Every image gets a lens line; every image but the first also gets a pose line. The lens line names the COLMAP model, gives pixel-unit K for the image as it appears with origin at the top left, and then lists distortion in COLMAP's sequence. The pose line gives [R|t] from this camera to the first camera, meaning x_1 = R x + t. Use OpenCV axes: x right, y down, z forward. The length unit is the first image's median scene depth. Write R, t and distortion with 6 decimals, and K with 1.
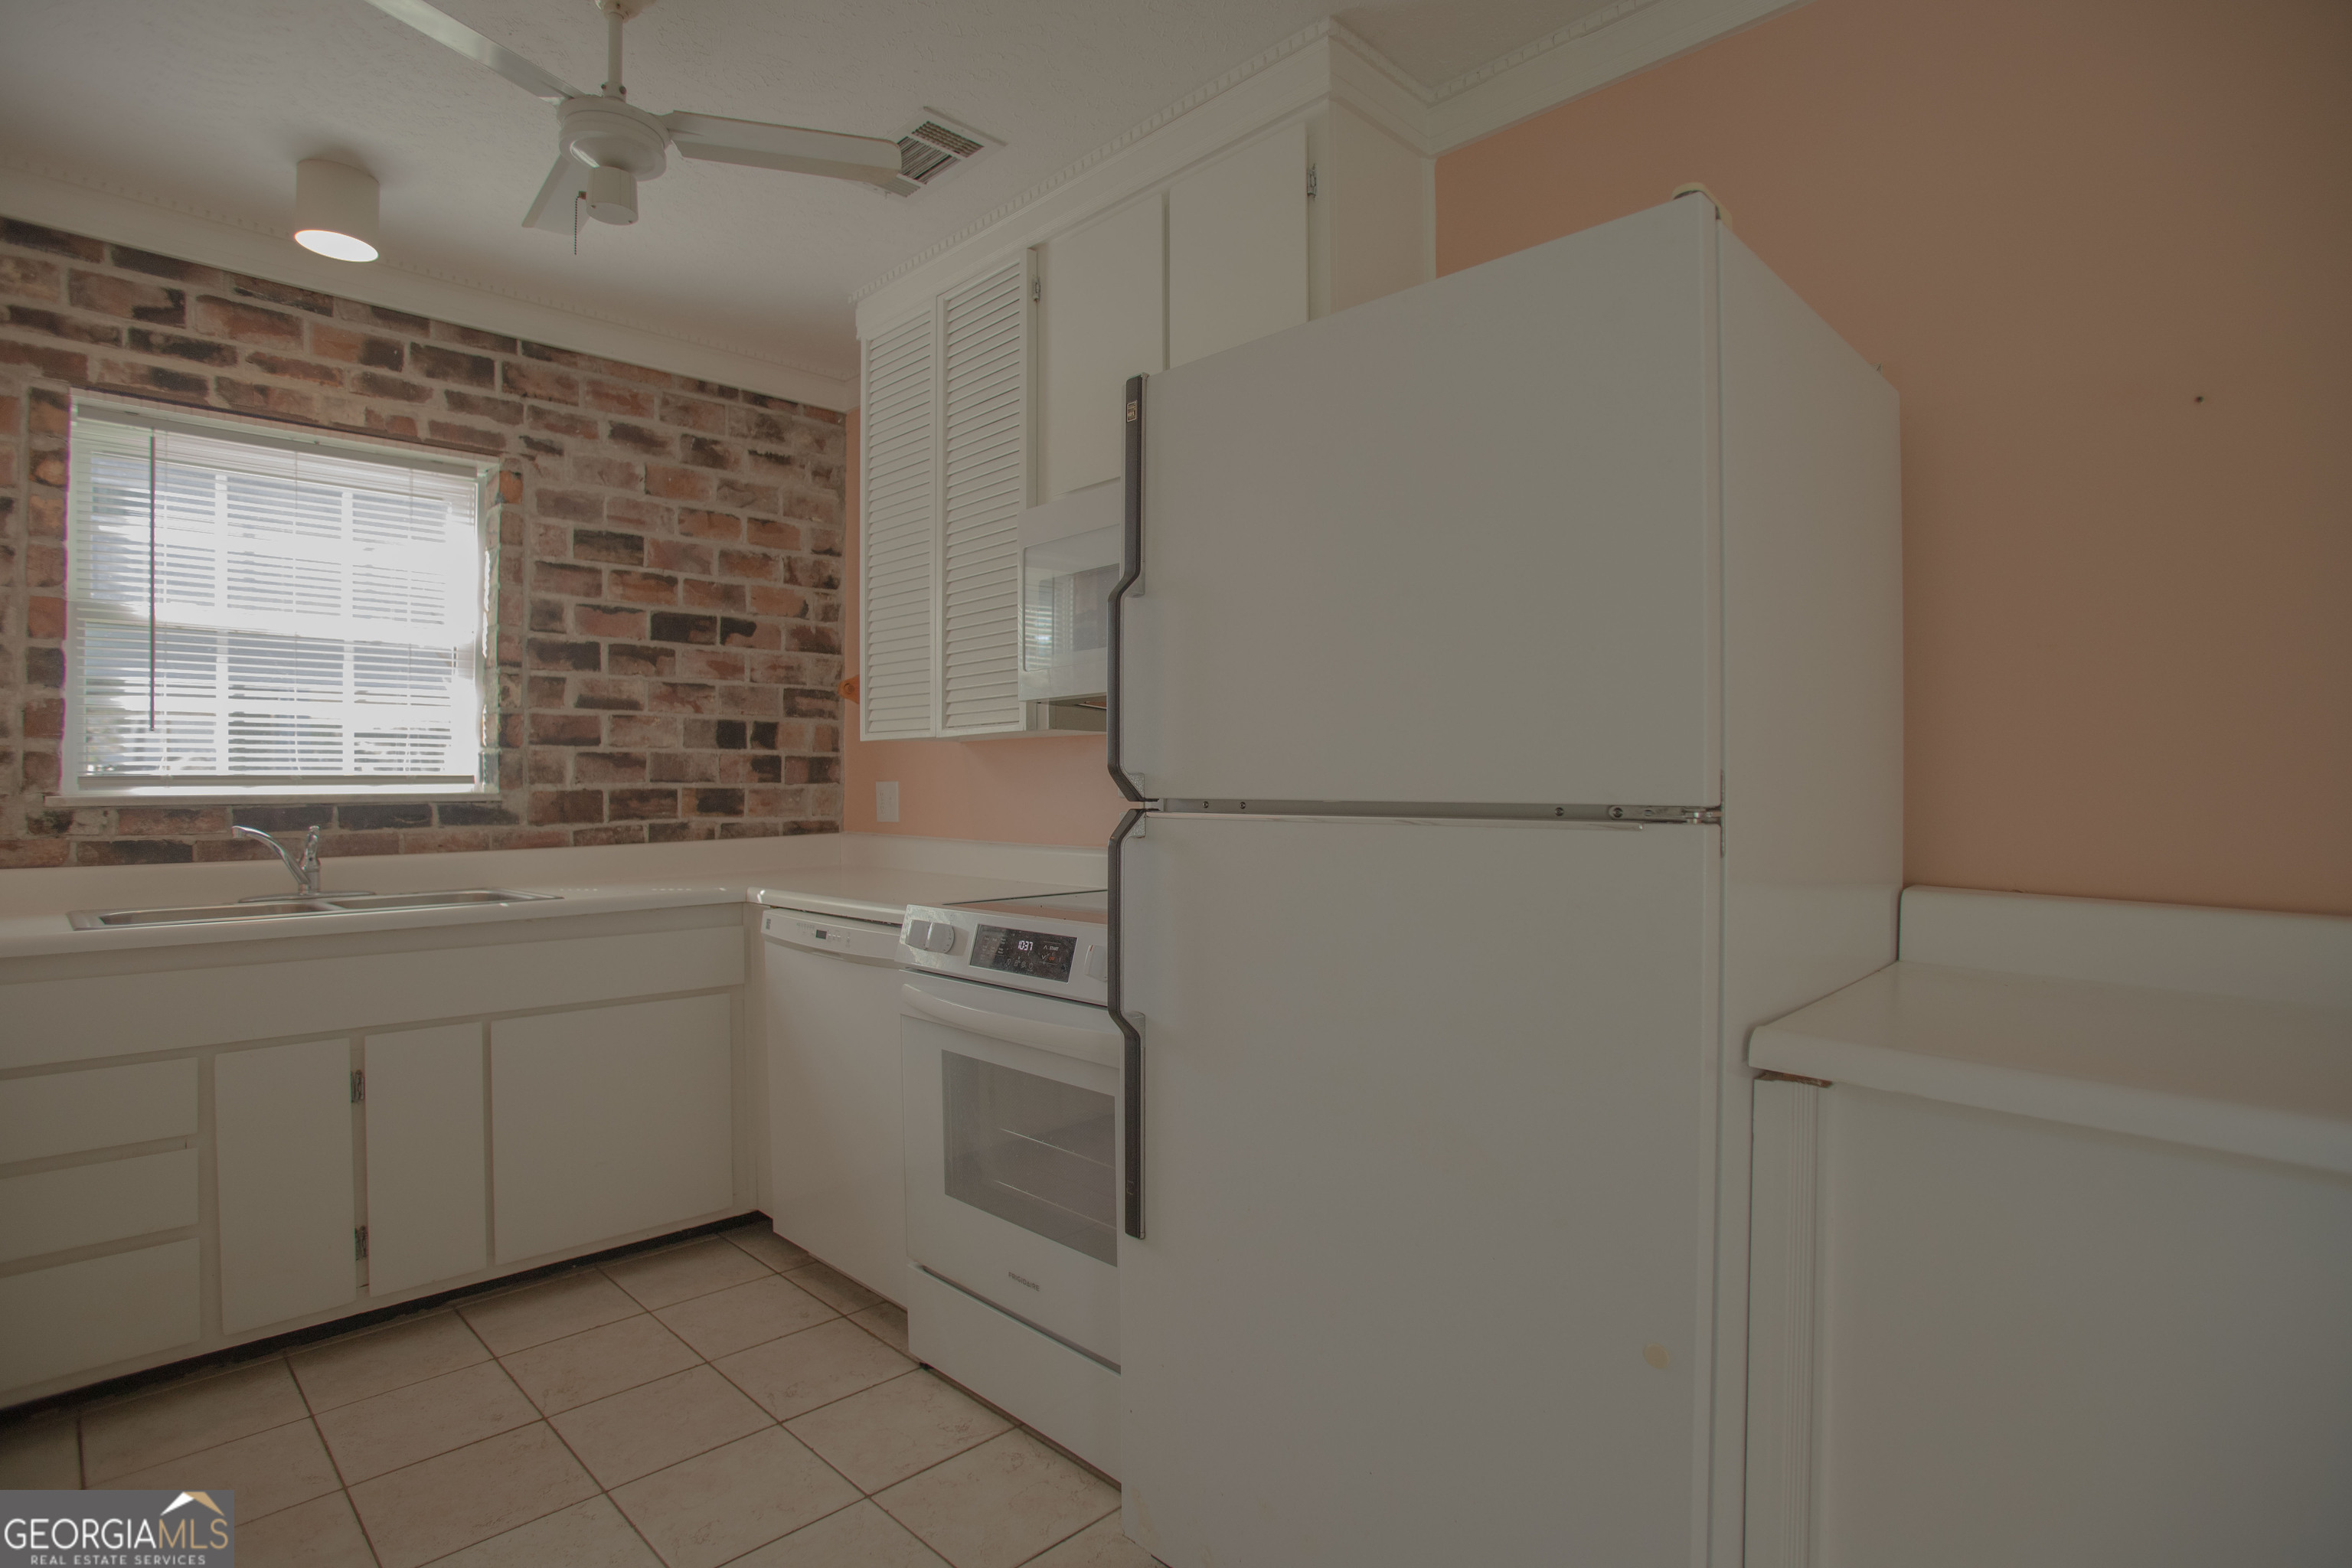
lens RADIAL K [[1220.7, 0, 1190.0], [0, 1220.7, 782.7], [0, 0, 1]] dist [-0.034570, 0.021271]
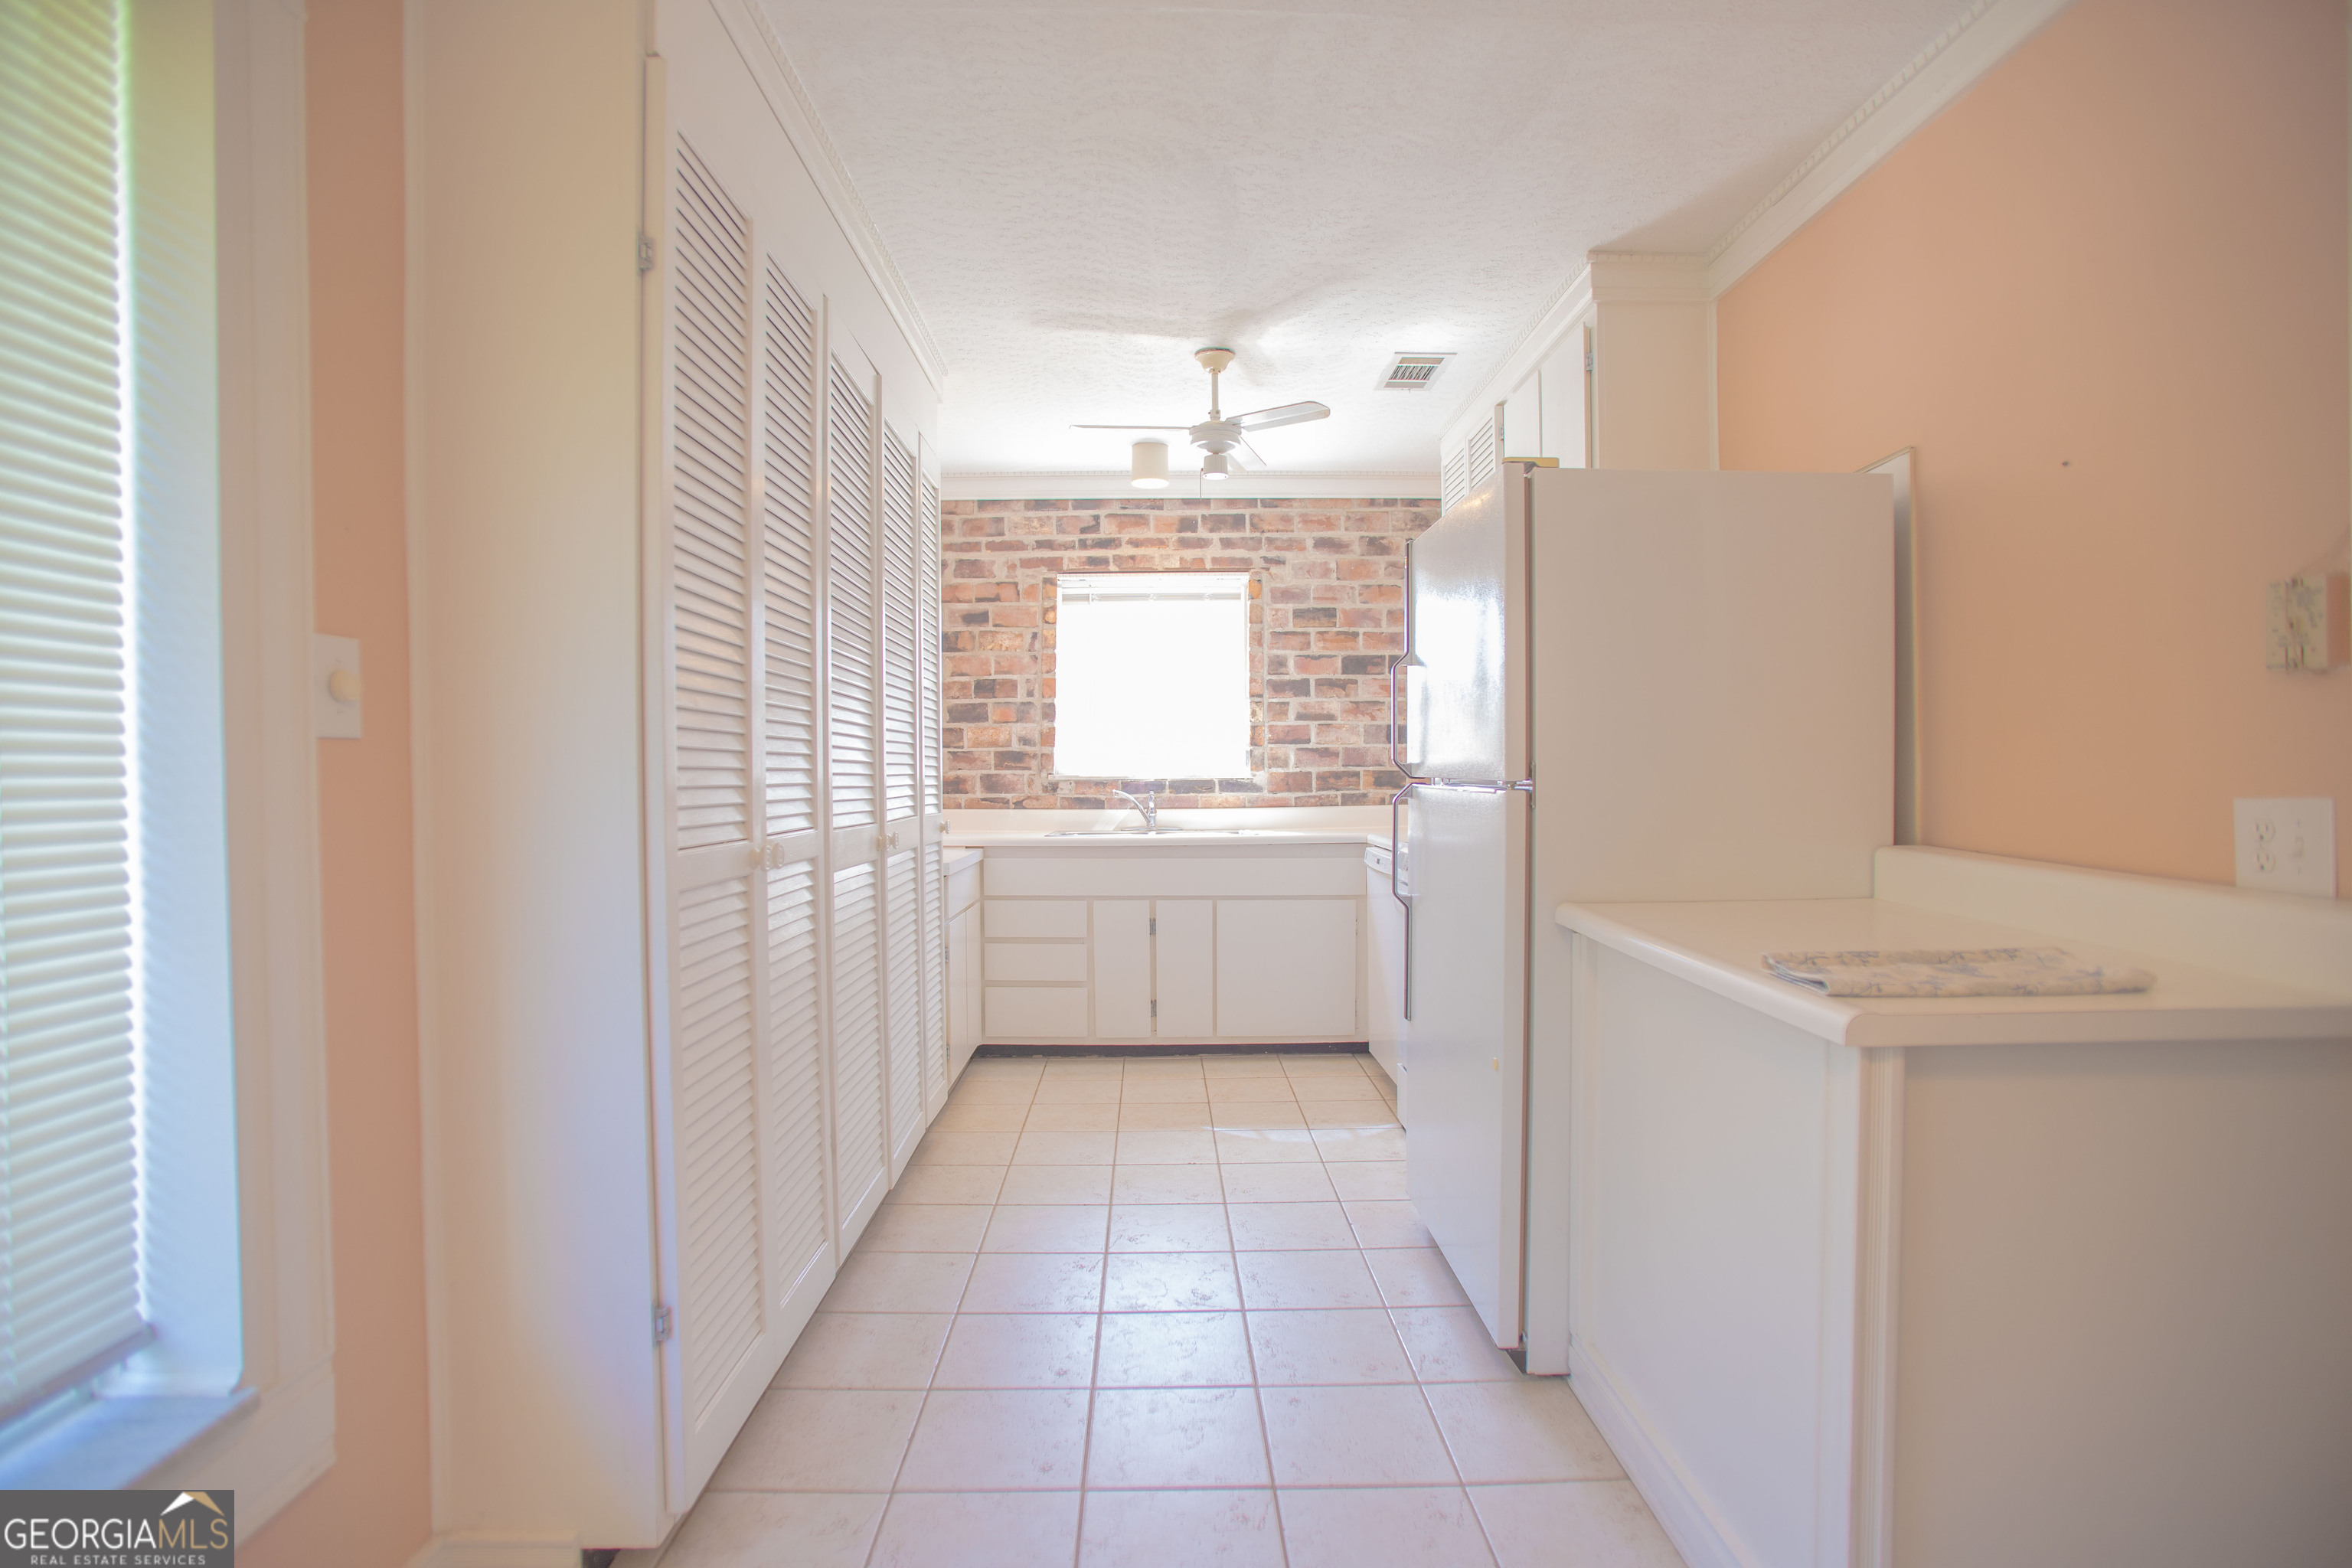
lens RADIAL K [[1133.7, 0, 1173.6], [0, 1133.7, 777.8], [0, 0, 1]] dist [-0.028298, 0.005935]
pose [[0.737600, 0.002765, -0.675232, 0.372207], [0.004129, 0.999954, 0.008605, 0.000397], [0.675225, -0.009135, 0.737555, -0.205998]]
